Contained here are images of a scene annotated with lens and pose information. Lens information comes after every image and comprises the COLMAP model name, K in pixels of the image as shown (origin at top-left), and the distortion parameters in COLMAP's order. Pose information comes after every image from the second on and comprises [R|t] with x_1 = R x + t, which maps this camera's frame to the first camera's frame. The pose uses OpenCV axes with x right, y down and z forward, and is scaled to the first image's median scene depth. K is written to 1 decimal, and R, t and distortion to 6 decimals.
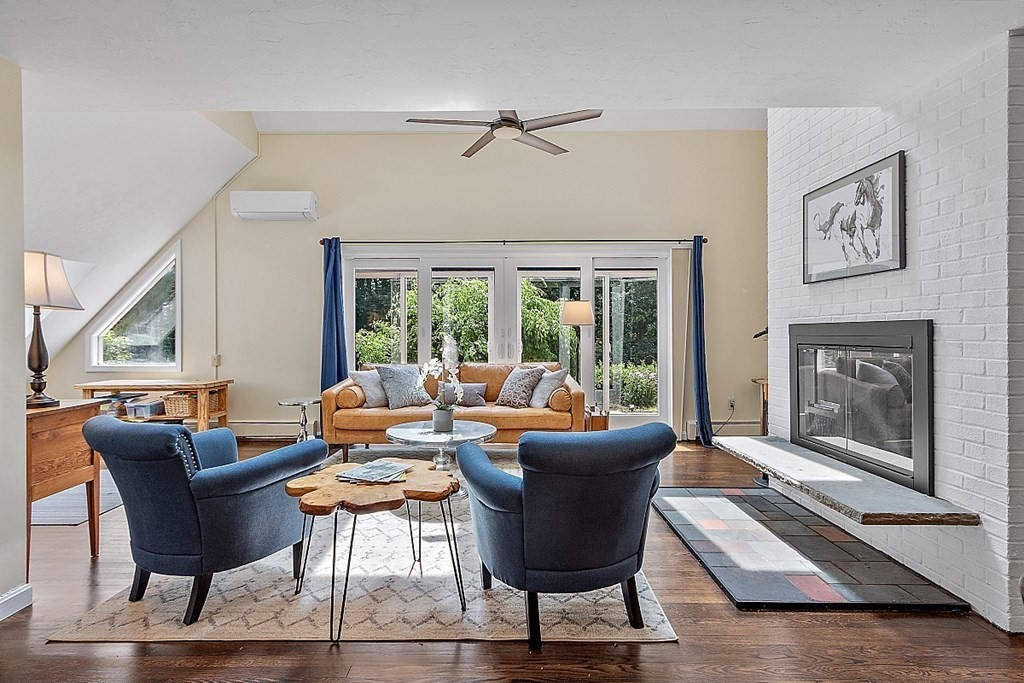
lens RADIAL K [[505.9, 0, 511.7], [0, 505.9, 334.0], [0, 0, 1]] dist [0.008235, -0.002252]
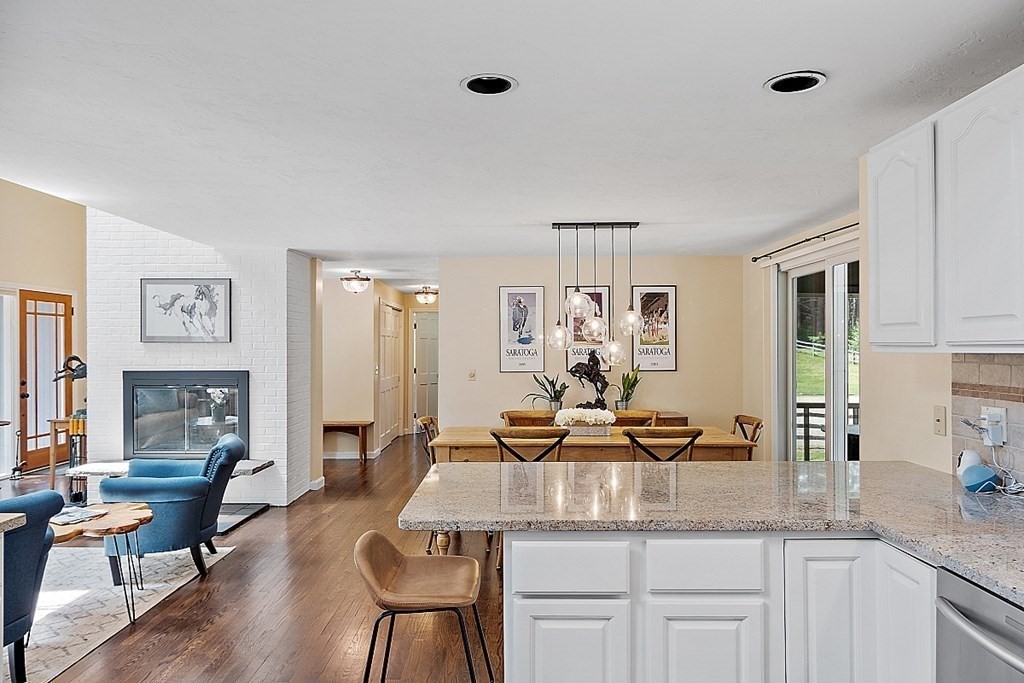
lens RADIAL K [[632.7, 0, 514.2], [0, 632.7, 344.6], [0, 0, 1]] dist [0.004228, 0.000369]
pose [[-0.001980, 0.009718, 0.999951, -1.388396], [0.002657, 0.999949, -0.009713, -0.085587], [-0.999995, 0.002638, -0.002005, -0.024158]]
